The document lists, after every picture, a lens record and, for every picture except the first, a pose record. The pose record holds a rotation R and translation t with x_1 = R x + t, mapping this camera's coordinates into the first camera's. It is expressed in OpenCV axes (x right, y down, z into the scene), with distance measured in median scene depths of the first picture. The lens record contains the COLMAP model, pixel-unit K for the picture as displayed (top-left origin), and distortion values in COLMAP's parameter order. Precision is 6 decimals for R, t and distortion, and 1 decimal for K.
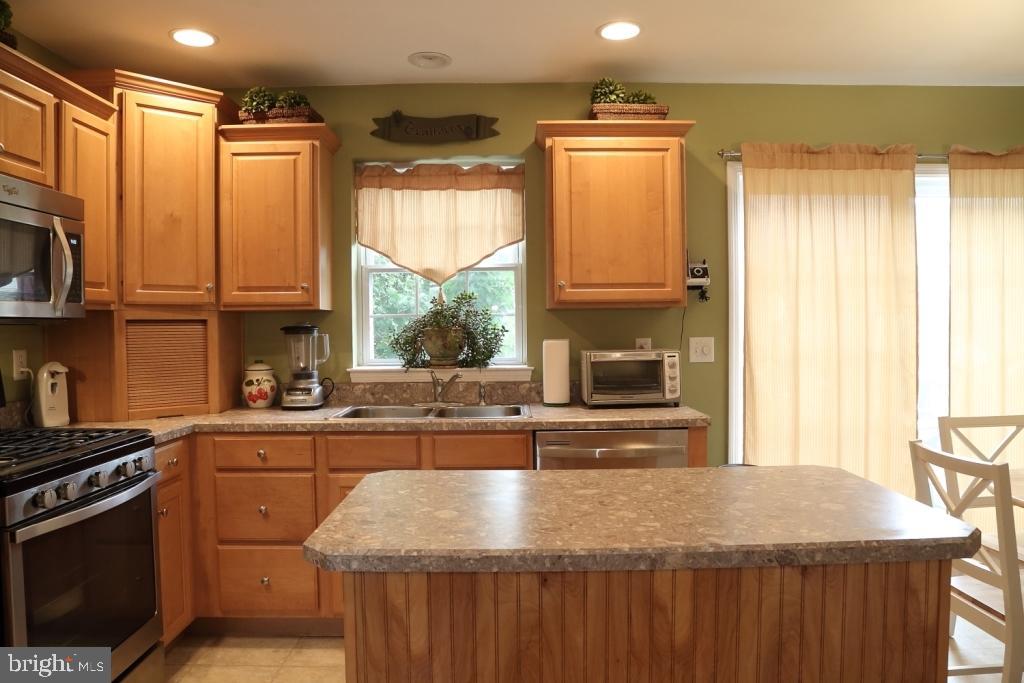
lens RADIAL K [[729.6, 0, 512.0], [0, 729.6, 341.5], [0, 0, 1]] dist [-0.118957, 0.083578]
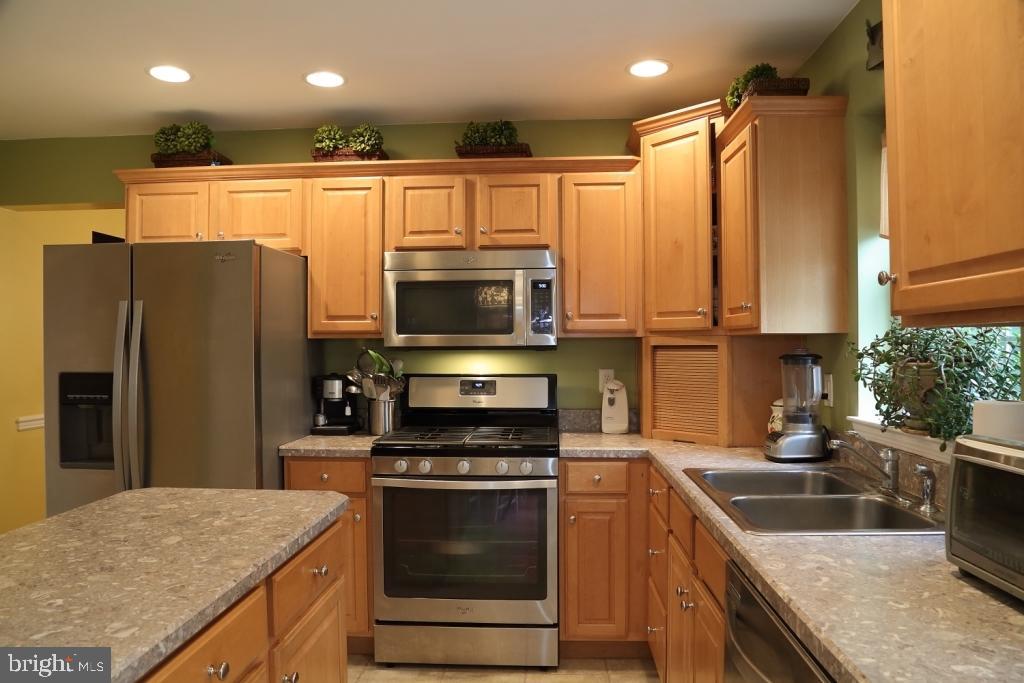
lens RADIAL K [[711.6, 0, 512.0], [0, 711.6, 341.5], [0, 0, 1]] dist [-0.121541, 0.078273]
pose [[-0.066866, 0.003342, -0.997756, 0.499390], [-0.016880, 0.999847, 0.004480, -0.034505], [0.997619, 0.017142, -0.066800, 0.777024]]
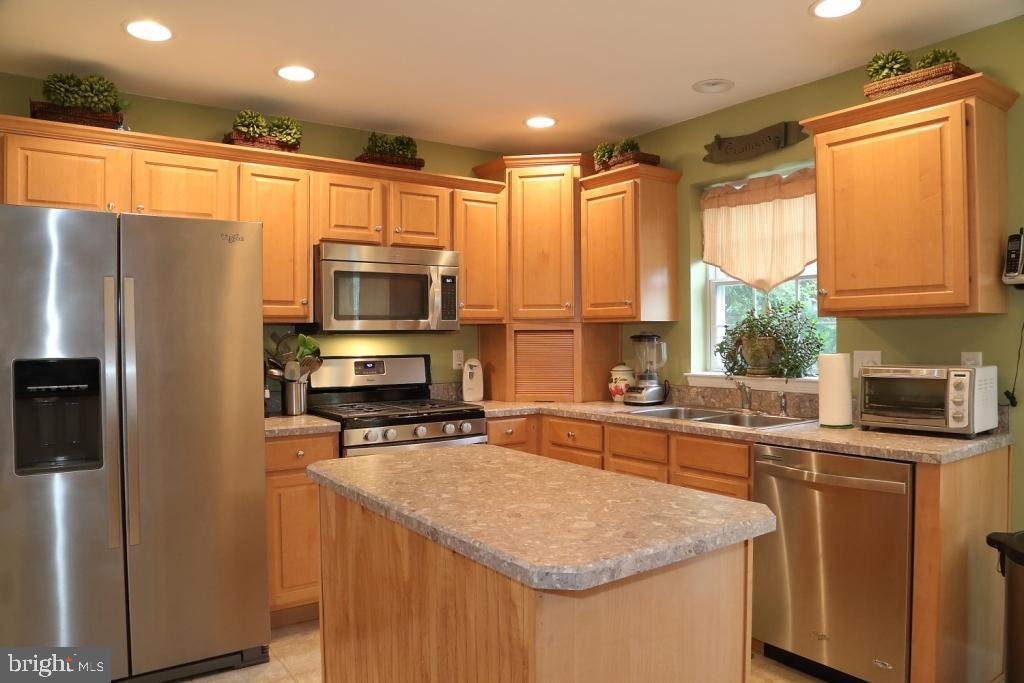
lens RADIAL K [[711.6, 0, 512.0], [0, 711.6, 341.5], [0, 0, 1]] dist [-0.121541, 0.078273]
pose [[0.574860, 0.011620, -0.818170, 0.554931], [-0.015611, 0.999873, 0.003232, -0.011513], [0.818103, 0.010915, 0.574968, 0.163079]]
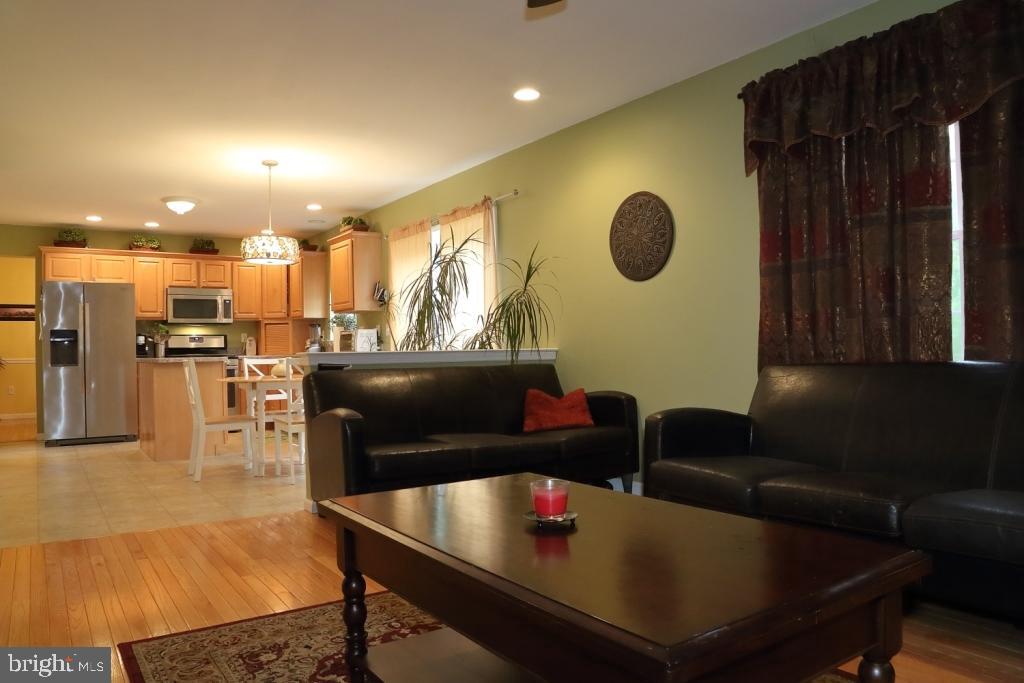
lens RADIAL K [[729.6, 0, 512.0], [0, 729.6, 341.5], [0, 0, 1]] dist [-0.118957, 0.083578]
pose [[0.558635, -0.011714, -0.829331, 2.454148], [-0.003509, 0.999858, -0.016486, 0.089136], [0.829406, 0.012120, 0.558515, 0.115636]]
